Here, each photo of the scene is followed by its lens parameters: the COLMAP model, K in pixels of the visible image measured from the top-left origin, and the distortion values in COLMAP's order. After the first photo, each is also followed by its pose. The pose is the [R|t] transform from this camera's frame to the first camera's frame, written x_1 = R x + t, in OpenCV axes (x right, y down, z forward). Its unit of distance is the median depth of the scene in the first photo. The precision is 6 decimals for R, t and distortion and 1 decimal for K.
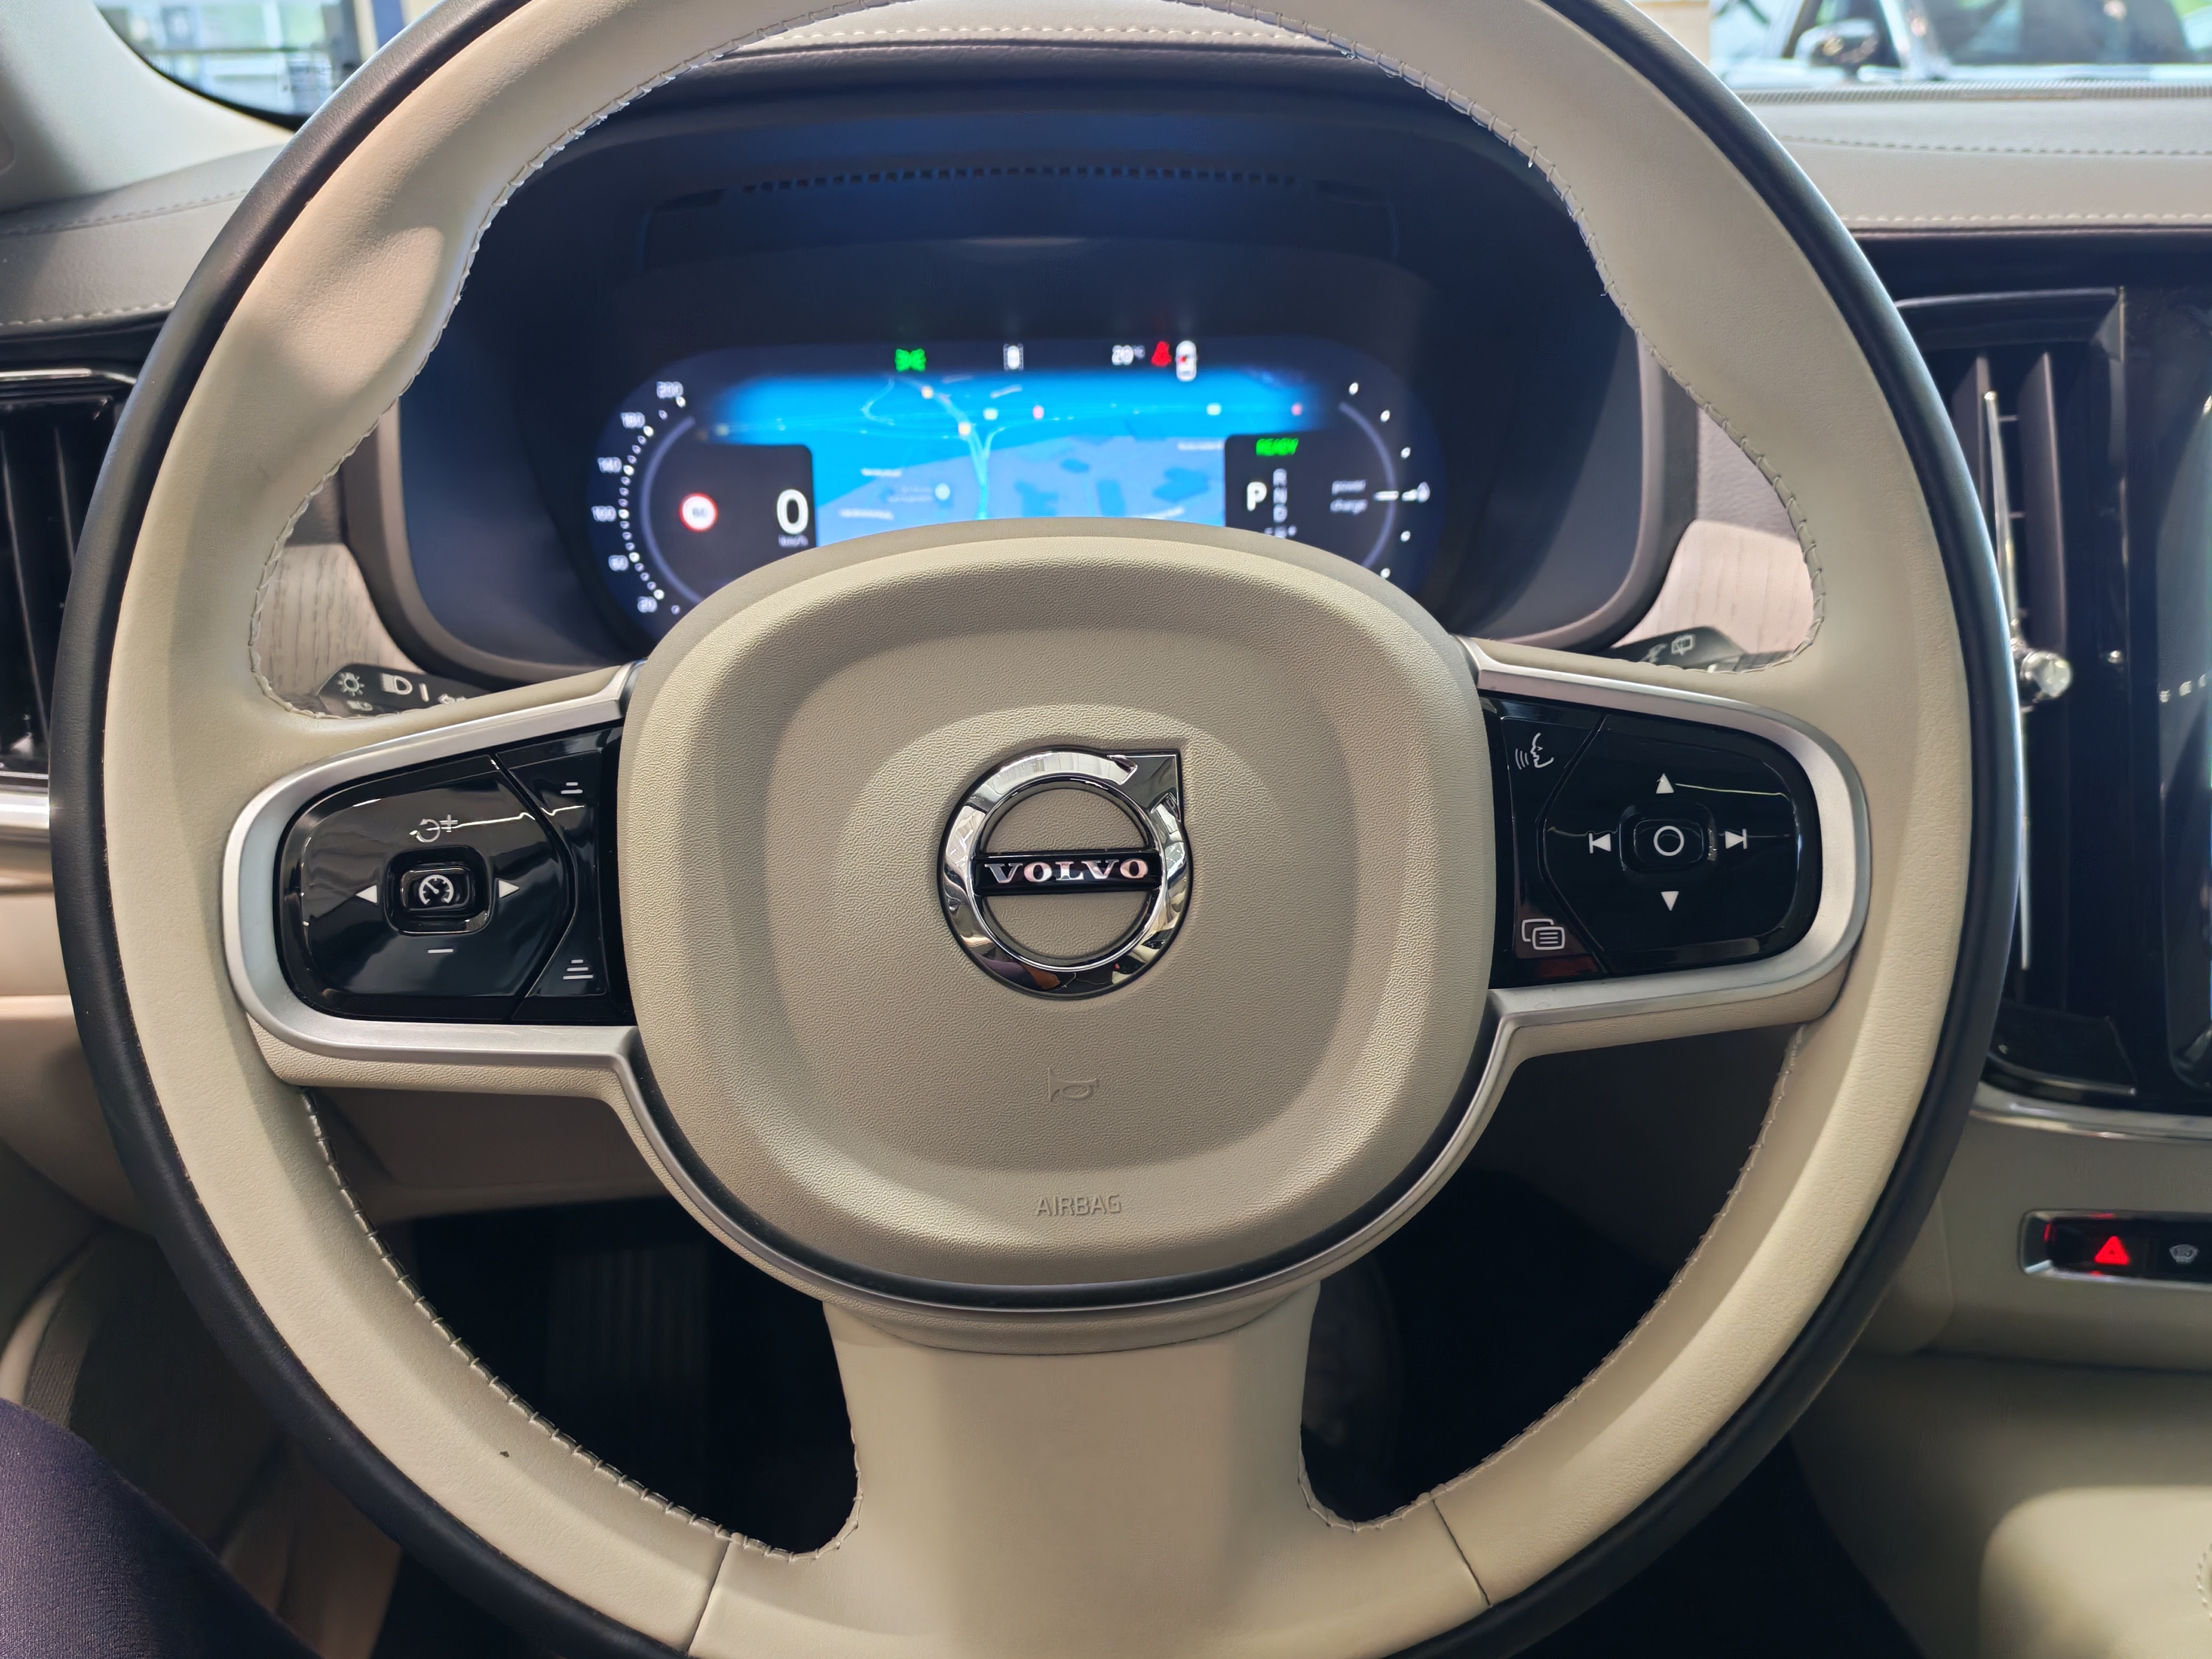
lens RADIAL K [[1894.0, 0, 1030.1], [0, 1894.0, 842.5], [0, 0, 1]] dist [-0.005357, 0.000222]
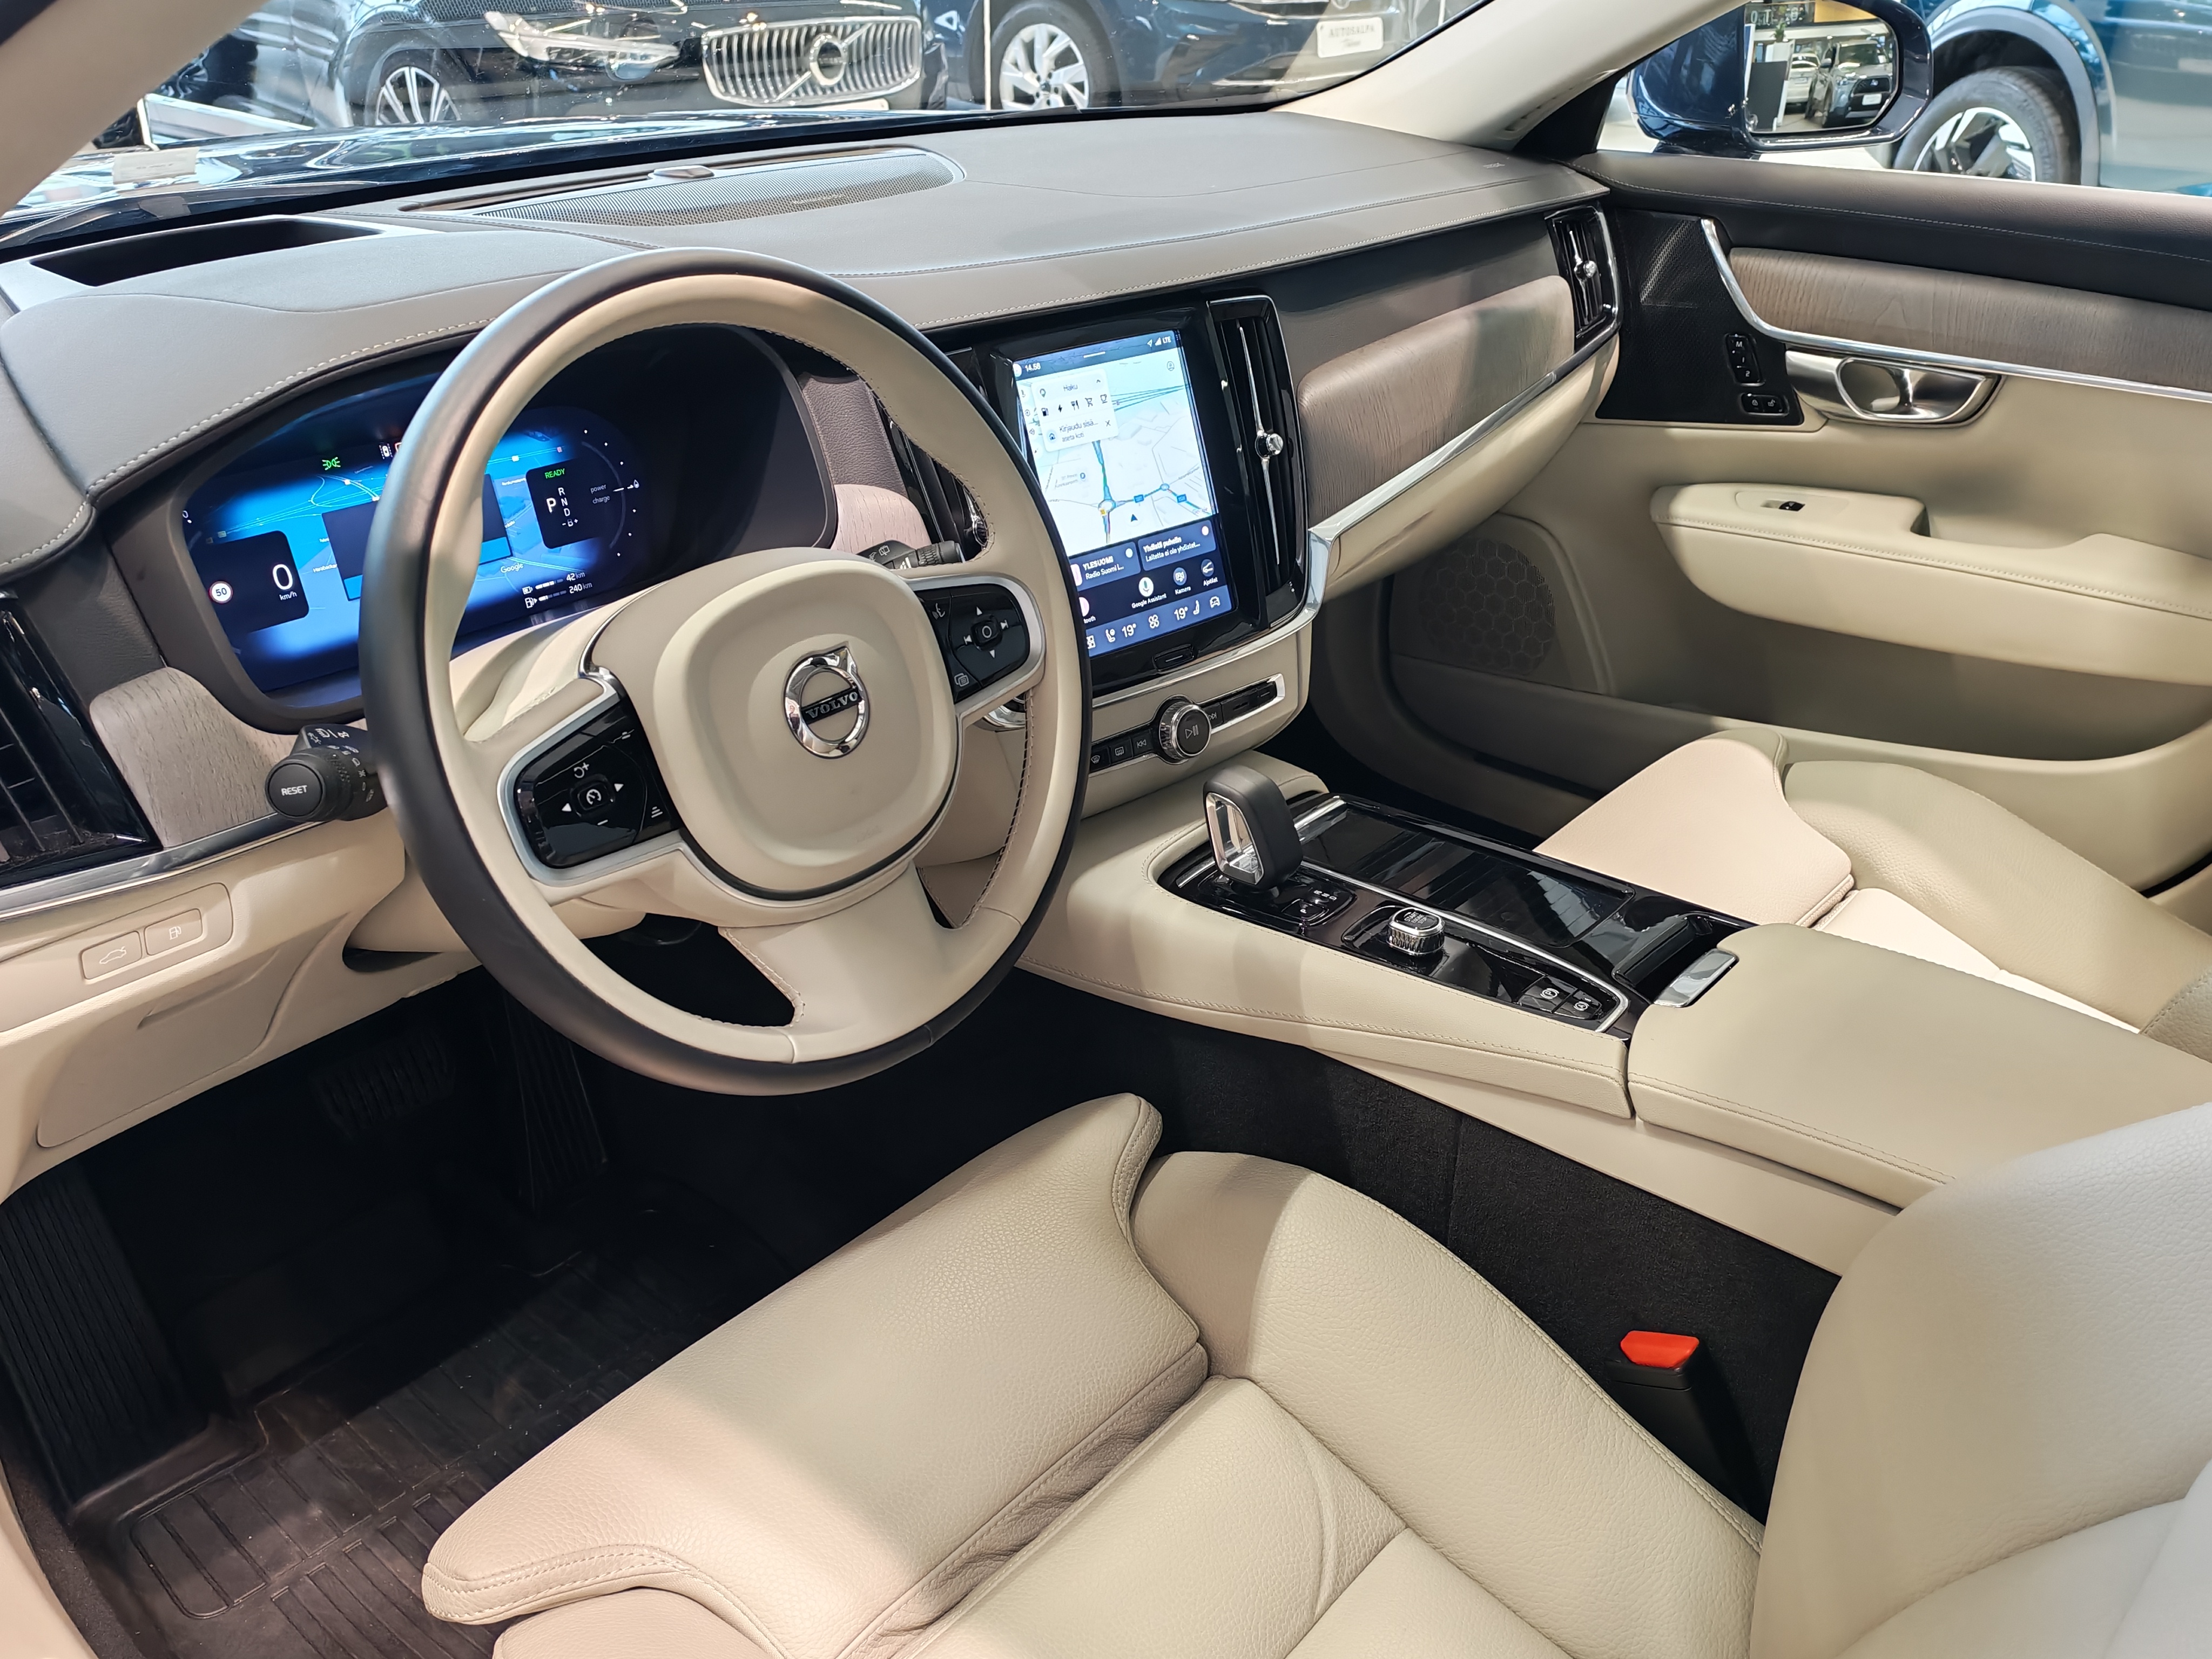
lens RADIAL K [[1824.2, 0, 1114.6], [0, 1824.2, 829.0], [0, 0, 1]] dist [0.088882, -0.160013]
pose [[0.660523, -0.324929, 0.676853, -1.000034], [0.250675, 0.945213, 0.209130, -0.169375], [-0.707722, 0.031535, 0.705787, -0.664973]]
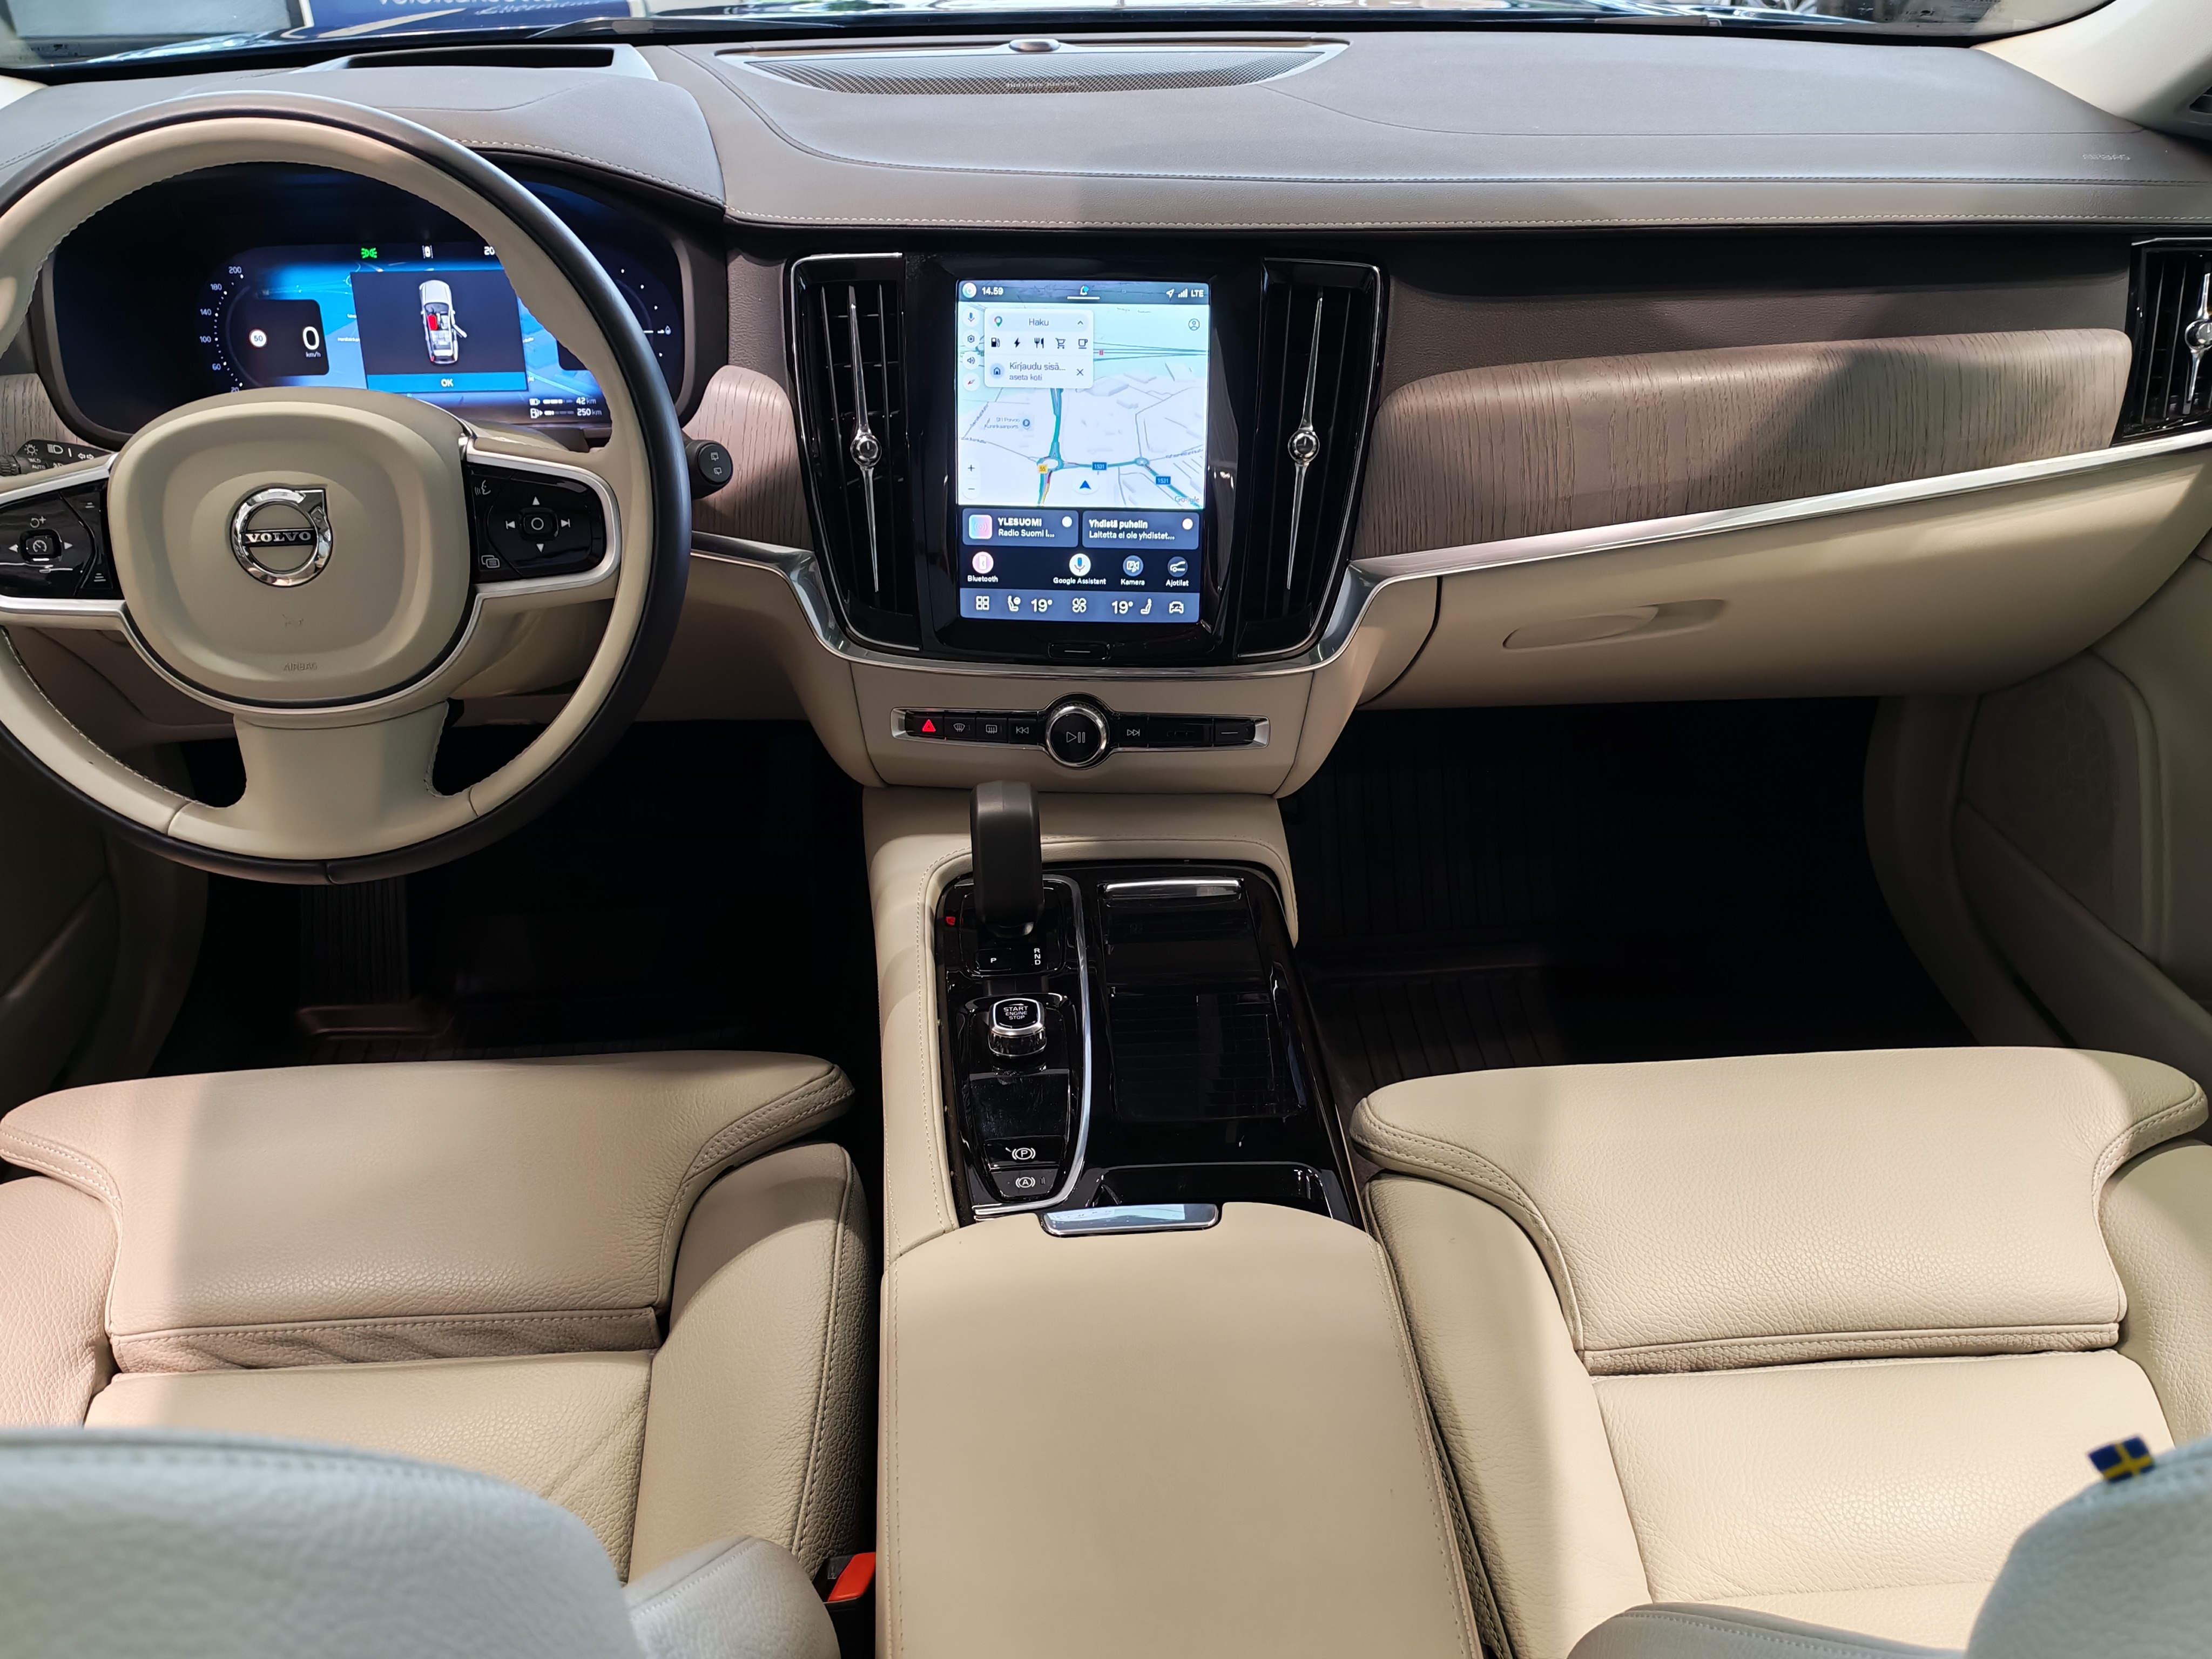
lens RADIAL K [[1824.2, 0, 1114.6], [0, 1824.2, 829.0], [0, 0, 1]] dist [0.088882, -0.160013]
pose [[0.998926, -0.012295, 0.044670, 0.752533], [0.004525, 0.985425, 0.170053, -0.010652], [-0.046110, -0.169668, 0.984422, -1.158025]]
